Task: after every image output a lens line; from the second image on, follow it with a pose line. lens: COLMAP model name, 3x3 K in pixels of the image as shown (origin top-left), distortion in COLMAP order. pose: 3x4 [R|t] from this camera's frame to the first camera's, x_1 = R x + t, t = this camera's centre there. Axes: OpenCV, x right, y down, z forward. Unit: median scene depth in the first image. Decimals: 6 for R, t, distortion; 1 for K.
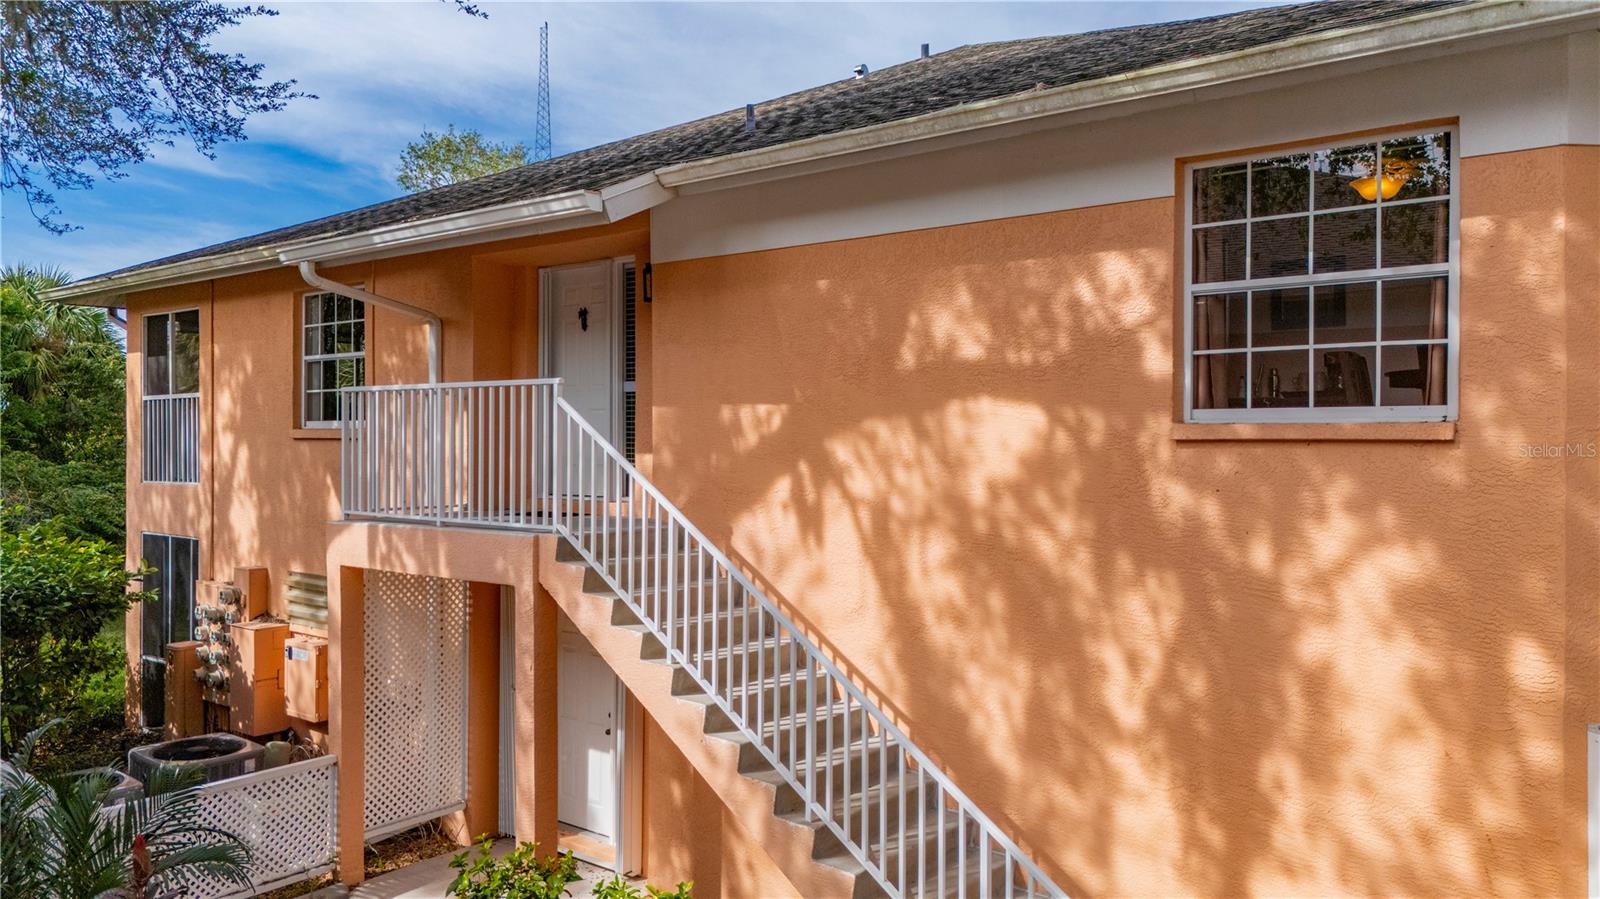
lens RADIAL K [[1163.2, 0, 800.0], [0, 1163.2, 449.5], [0, 0, 1]] dist [0.064823, -0.052946]
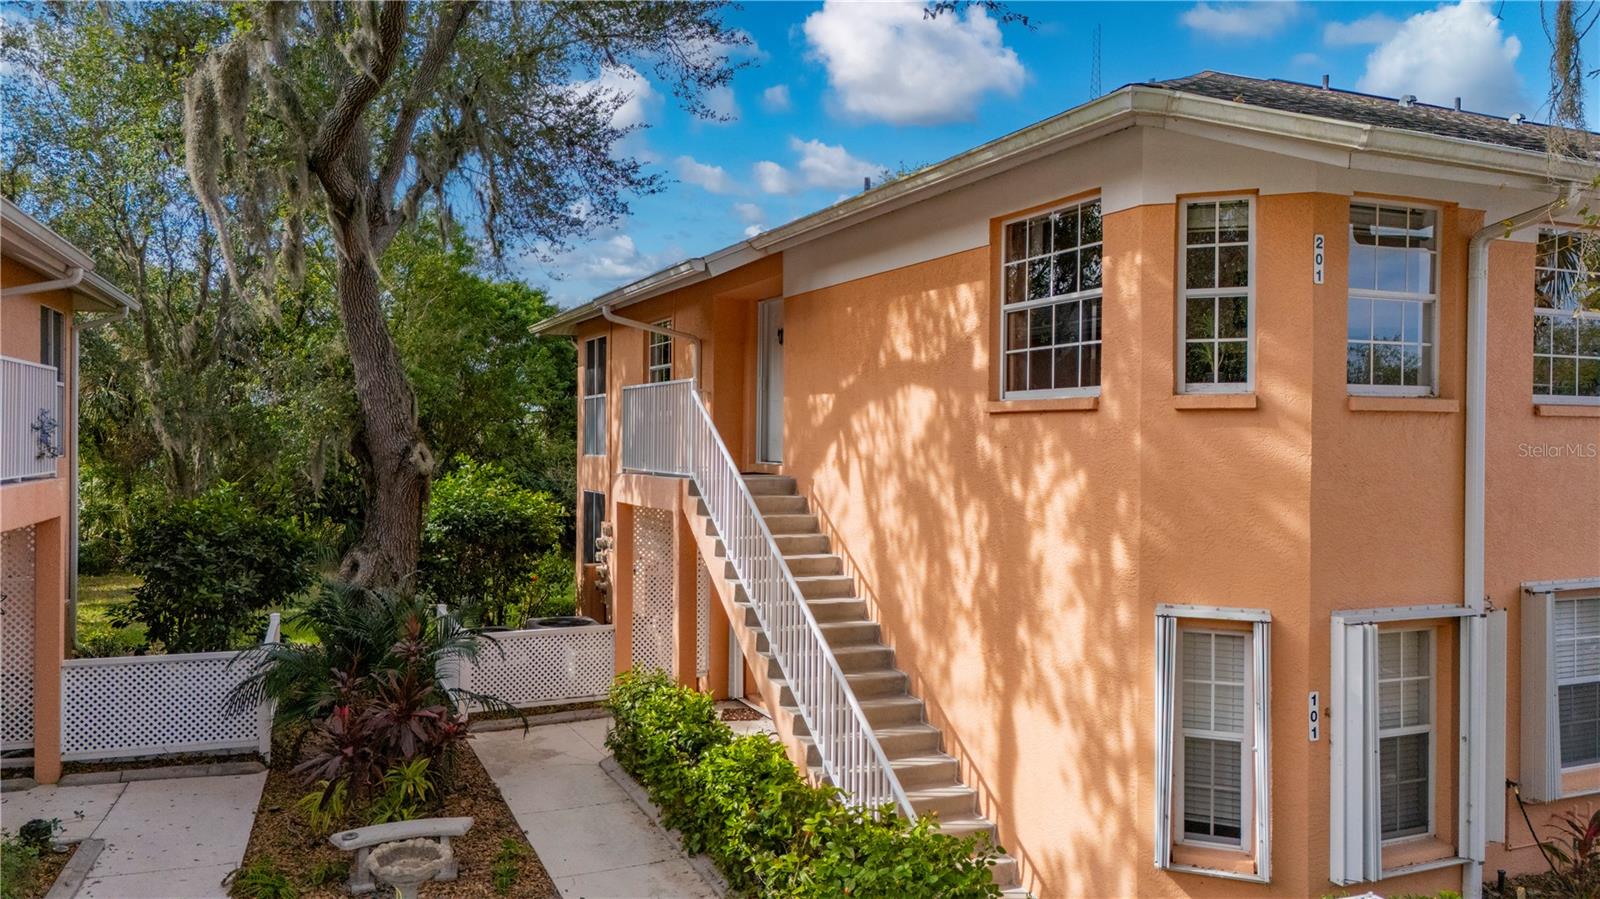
lens RADIAL K [[1163.2, 0, 800.0], [0, 1163.2, 449.5], [0, 0, 1]] dist [0.064823, -0.052946]
pose [[0.900881, 0.009288, -0.433966, 0.694714], [-0.011657, 0.999928, -0.002797, 0.044141], [0.433909, 0.007578, 0.900925, -0.392914]]
